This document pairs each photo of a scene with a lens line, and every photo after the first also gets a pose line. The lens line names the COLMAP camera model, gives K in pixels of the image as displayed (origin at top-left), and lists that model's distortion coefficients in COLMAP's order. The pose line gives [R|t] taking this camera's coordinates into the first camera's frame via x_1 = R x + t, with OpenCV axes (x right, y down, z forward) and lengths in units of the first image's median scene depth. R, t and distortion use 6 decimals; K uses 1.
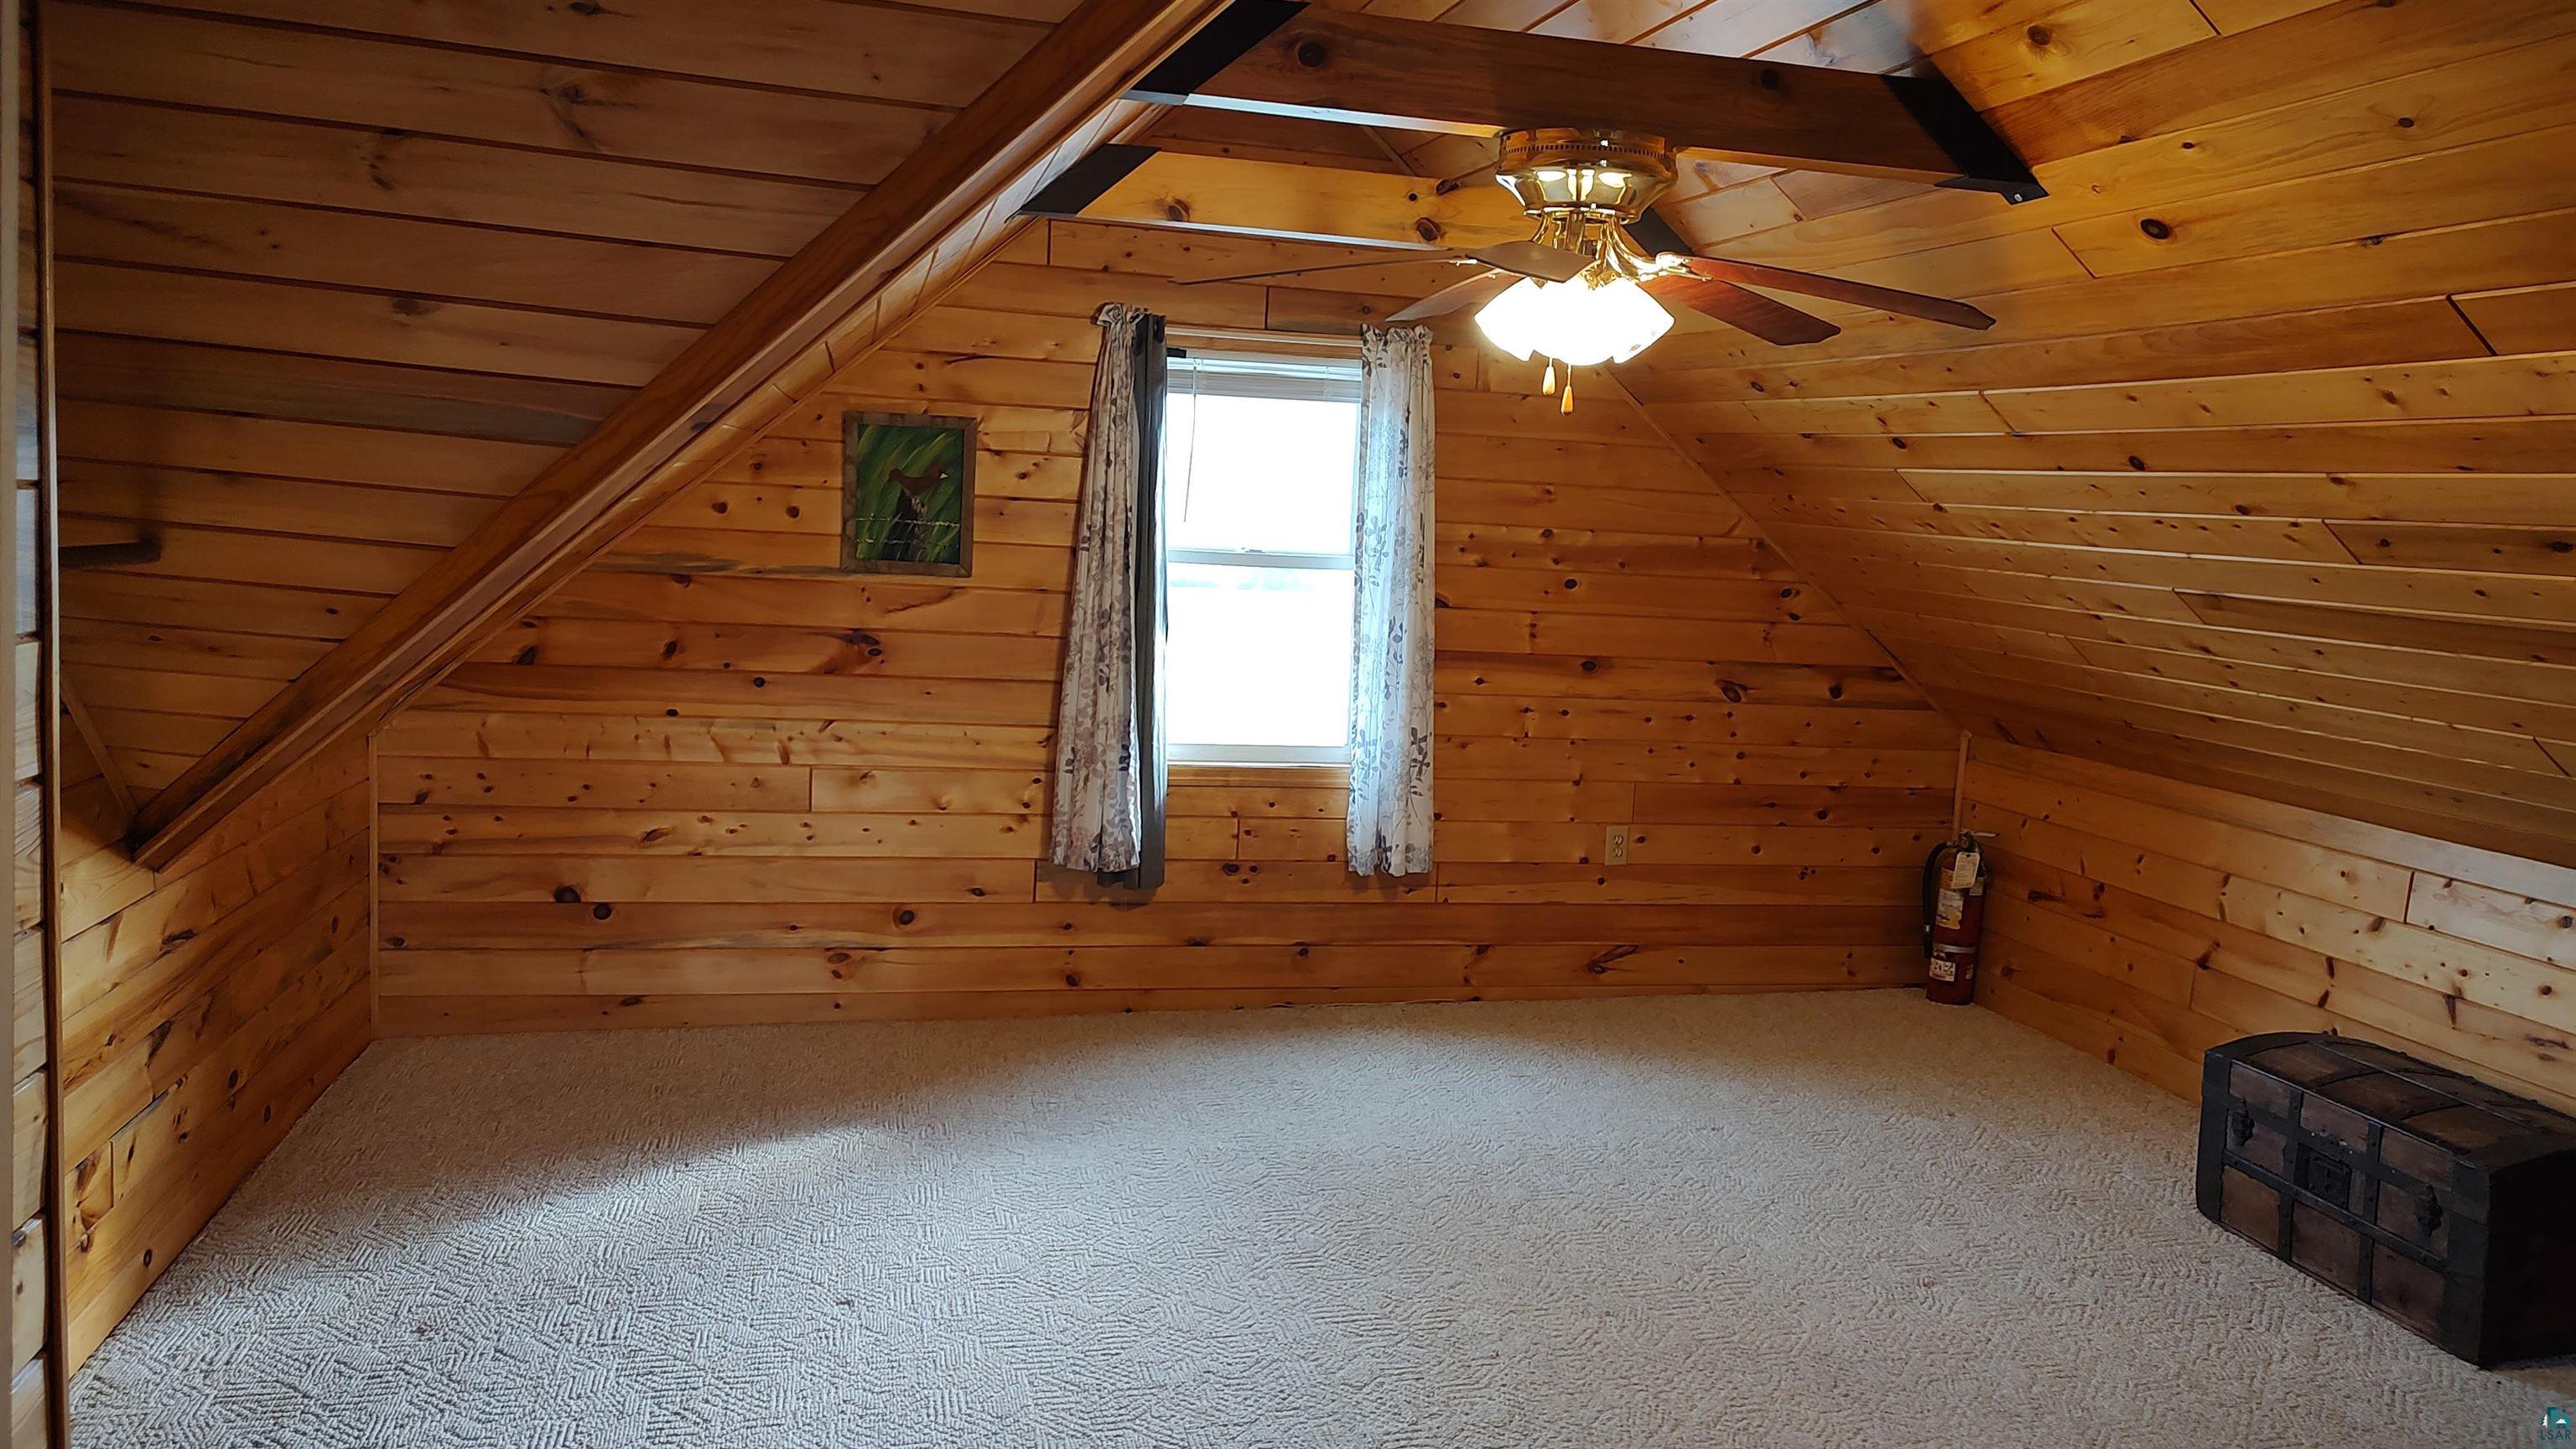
lens RADIAL K [[1796.9, 0, 1310.8], [0, 1796.9, 725.3], [0, 0, 1]] dist [0.027522, -0.038668]
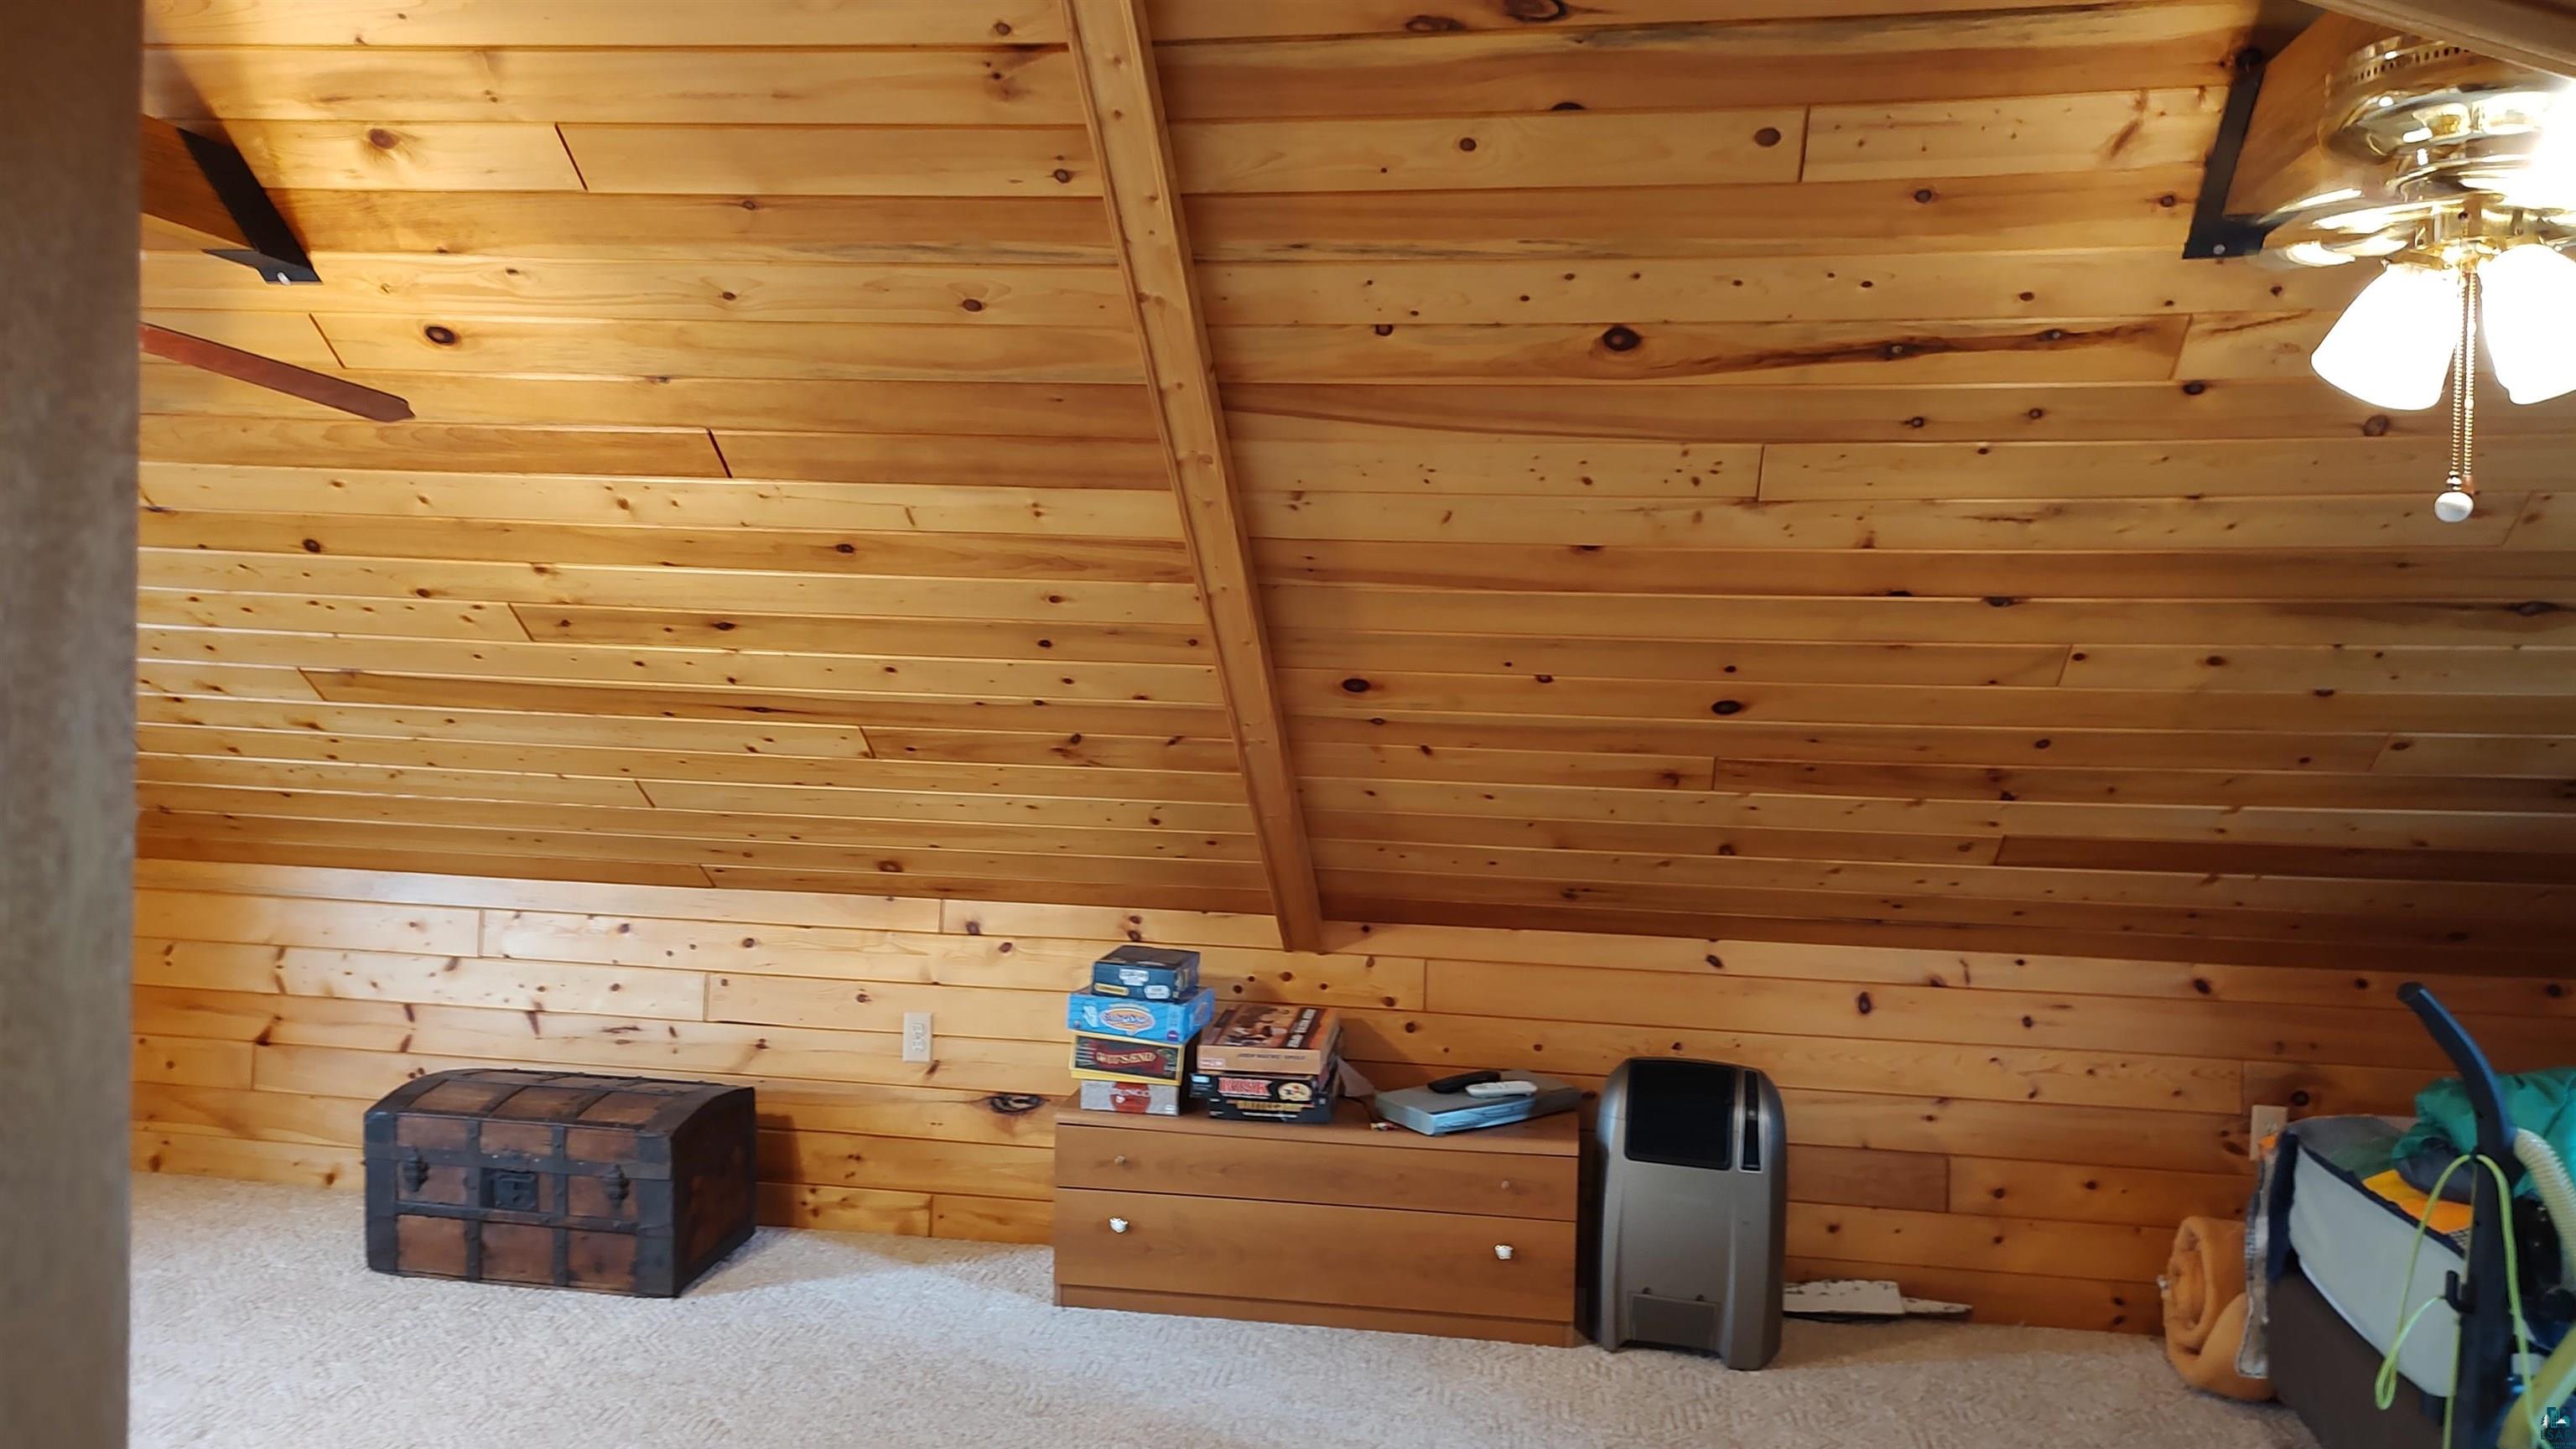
lens RADIAL K [[1796.9, 0, 1303.8], [0, 1796.9, 731.8], [0, 0, 1]] dist [0.027522, -0.038668]
pose [[0.372843, -0.069439, 0.925293, -0.230872], [0.095690, 0.994757, 0.036094, -0.020996], [-0.922947, 0.075084, 0.377533, 0.096107]]
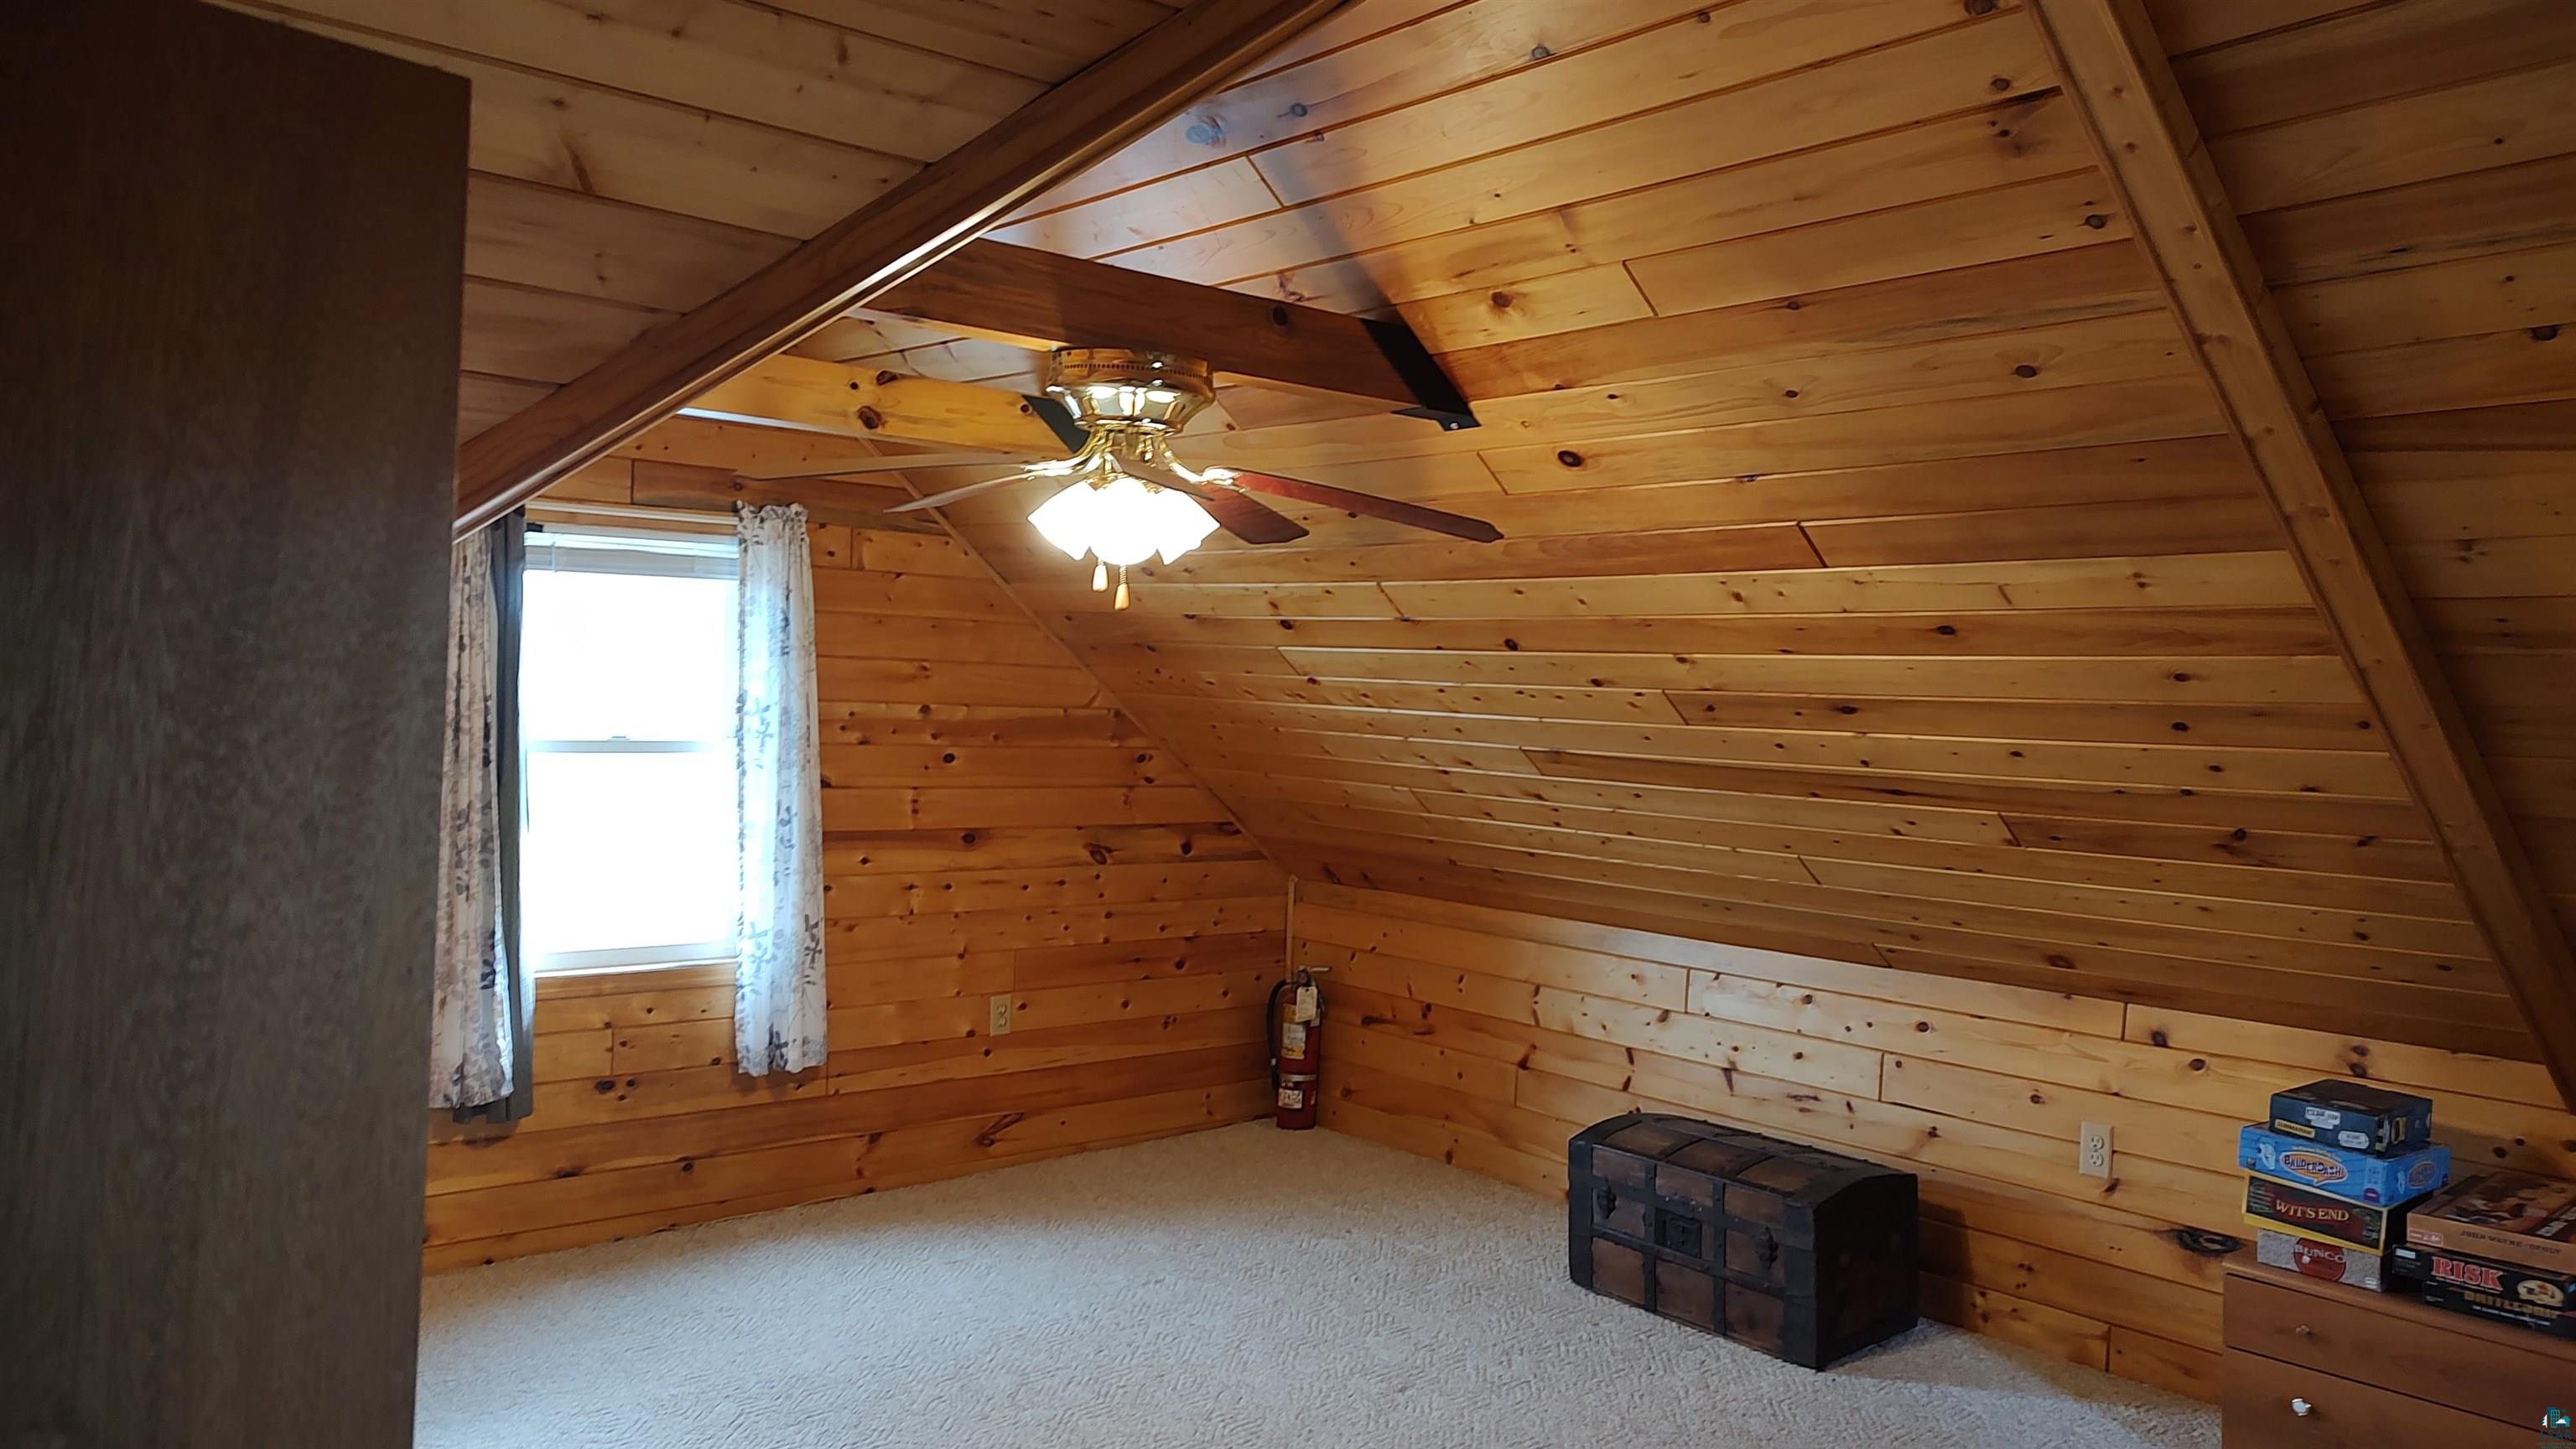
lens RADIAL K [[1796.9, 0, 1319.0], [0, 1796.9, 725.0], [0, 0, 1]] dist [0.027522, -0.038668]
pose [[0.893825, -0.031527, 0.447306, -0.152991], [0.069515, 0.995208, -0.068763, -0.017133], [-0.442995, 0.092557, 0.891734, 0.009284]]
